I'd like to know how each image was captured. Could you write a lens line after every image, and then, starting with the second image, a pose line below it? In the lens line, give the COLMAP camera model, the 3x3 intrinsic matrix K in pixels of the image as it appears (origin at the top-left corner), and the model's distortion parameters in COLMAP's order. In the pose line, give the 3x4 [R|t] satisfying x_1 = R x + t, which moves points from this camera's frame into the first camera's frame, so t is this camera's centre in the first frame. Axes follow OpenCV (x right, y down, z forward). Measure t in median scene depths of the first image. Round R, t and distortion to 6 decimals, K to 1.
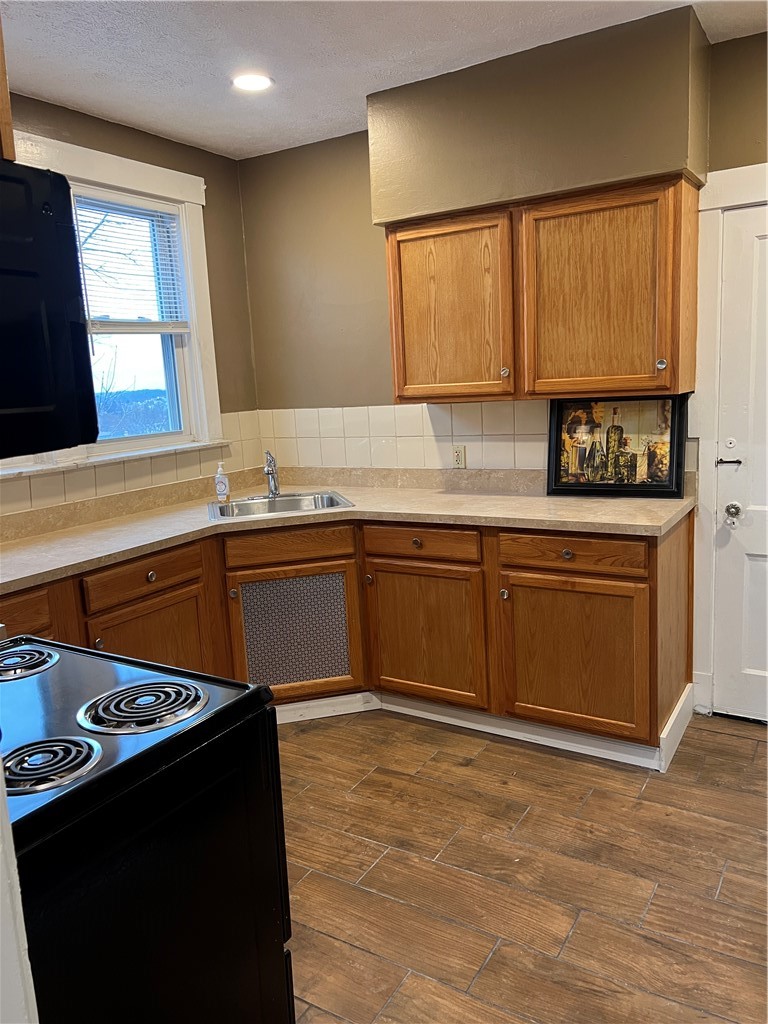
lens RADIAL K [[770.9, 0, 383.6], [0, 770.9, 511.2], [0, 0, 1]] dist [0.052405, -0.049325]
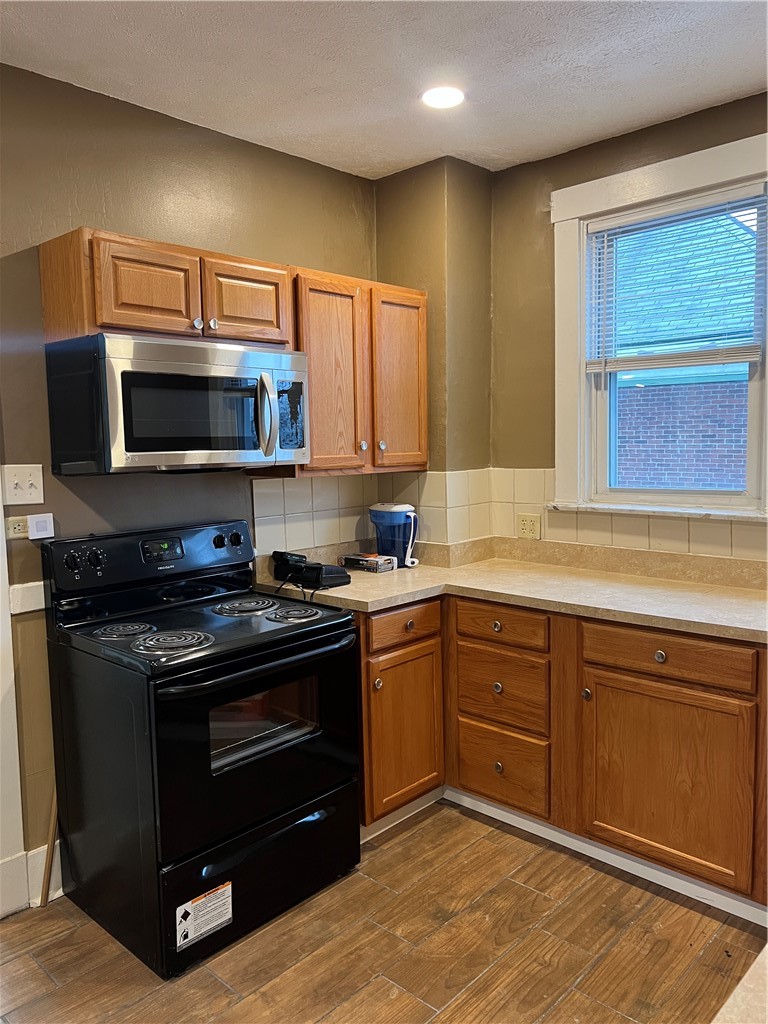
lens RADIAL K [[770.9, 0, 383.6], [0, 770.9, 509.9], [0, 0, 1]] dist [0.052405, -0.049325]
pose [[-0.193053, 0.148121, -0.969944, 0.547316], [-0.146254, 0.973152, 0.177721, -0.174190], [0.970227, 0.176168, -0.166206, 0.818279]]
